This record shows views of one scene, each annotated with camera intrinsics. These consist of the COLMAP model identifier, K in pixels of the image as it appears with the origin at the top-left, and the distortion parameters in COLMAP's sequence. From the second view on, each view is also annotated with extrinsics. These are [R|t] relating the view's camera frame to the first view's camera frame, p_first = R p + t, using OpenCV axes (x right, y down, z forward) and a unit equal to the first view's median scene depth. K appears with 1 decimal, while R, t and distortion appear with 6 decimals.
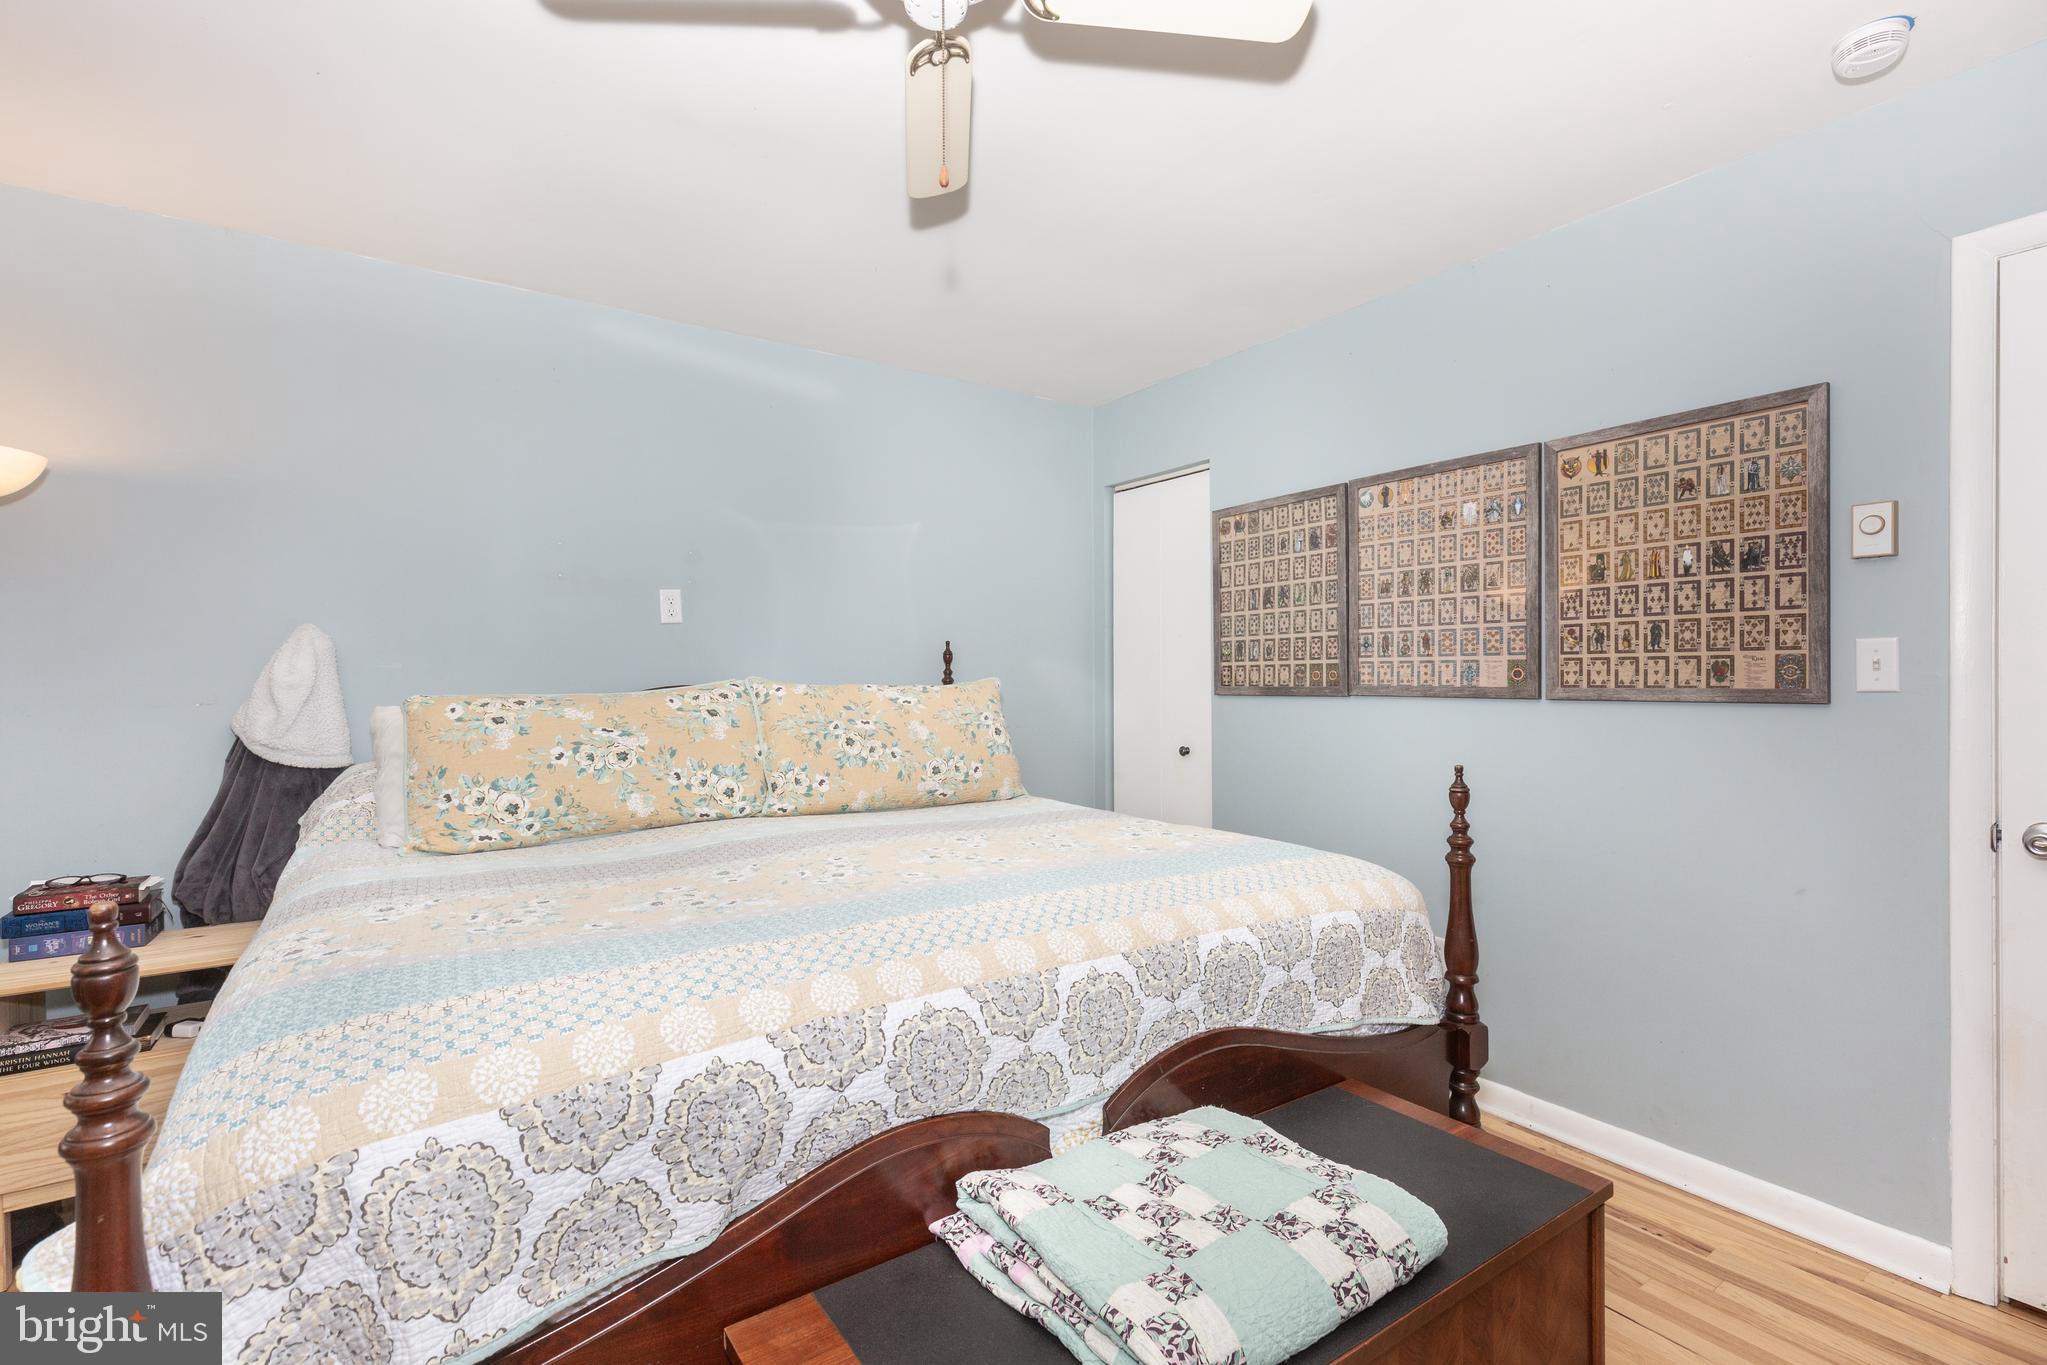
lens RADIAL K [[913.0, 0, 1026.1], [0, 913.0, 688.0], [0, 0, 1]] dist [0.001594, 0.000241]
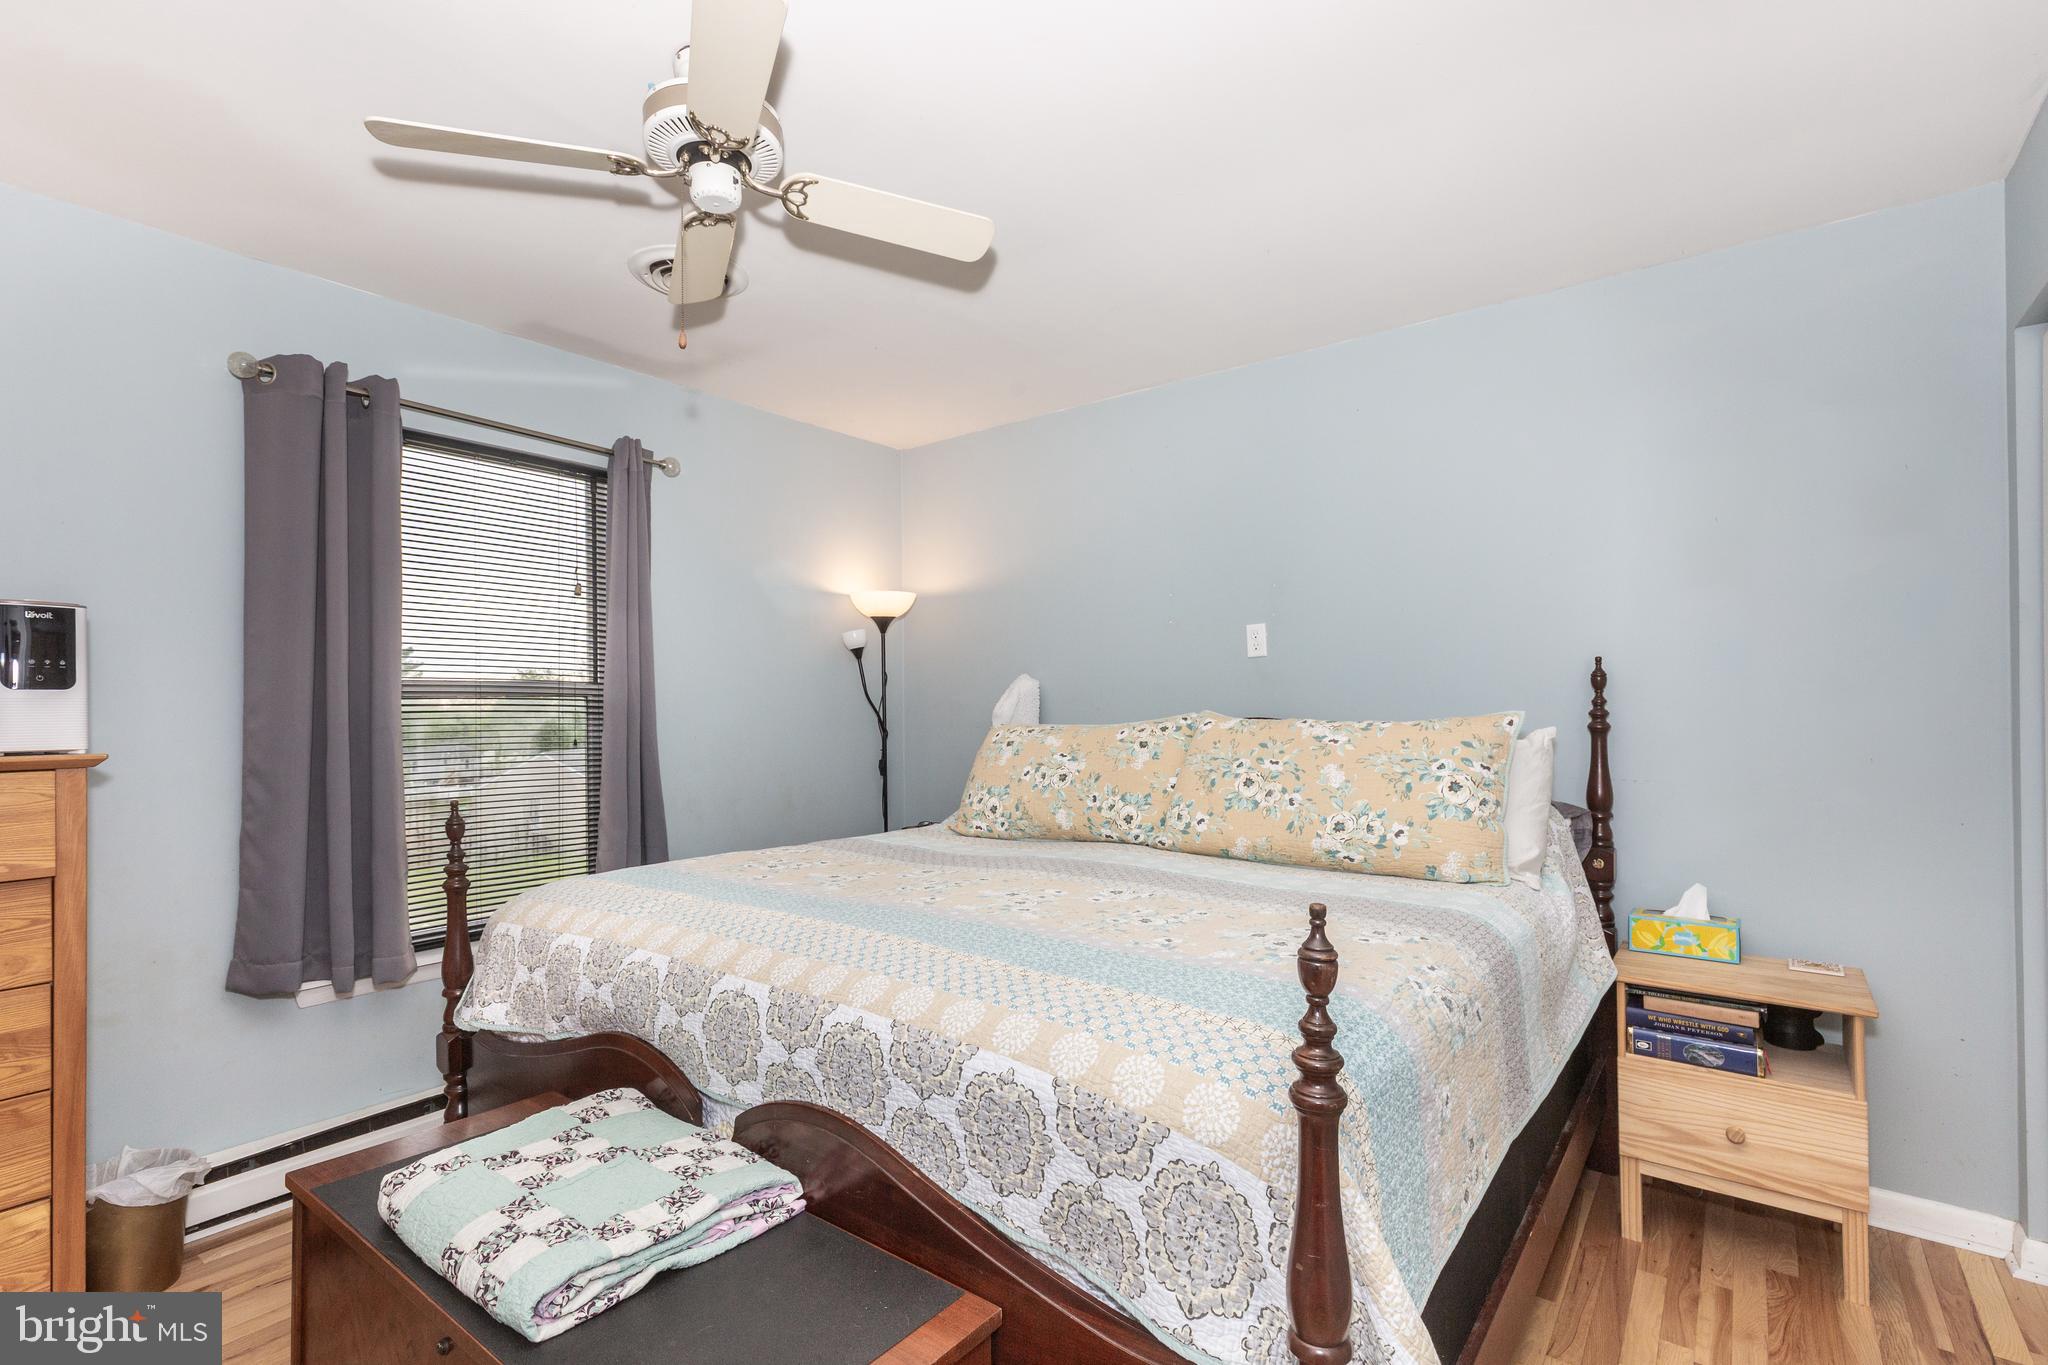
lens RADIAL K [[985.1, 0, 1068.8], [0, 985.1, 713.8], [0, 0, 1]] dist [0.001426, 0.000088]
pose [[0.316619, 0.008902, -0.948511, 0.775644], [-0.005183, 0.999957, 0.007655, -0.018438], [0.948539, 0.002492, 0.316652, 0.586917]]
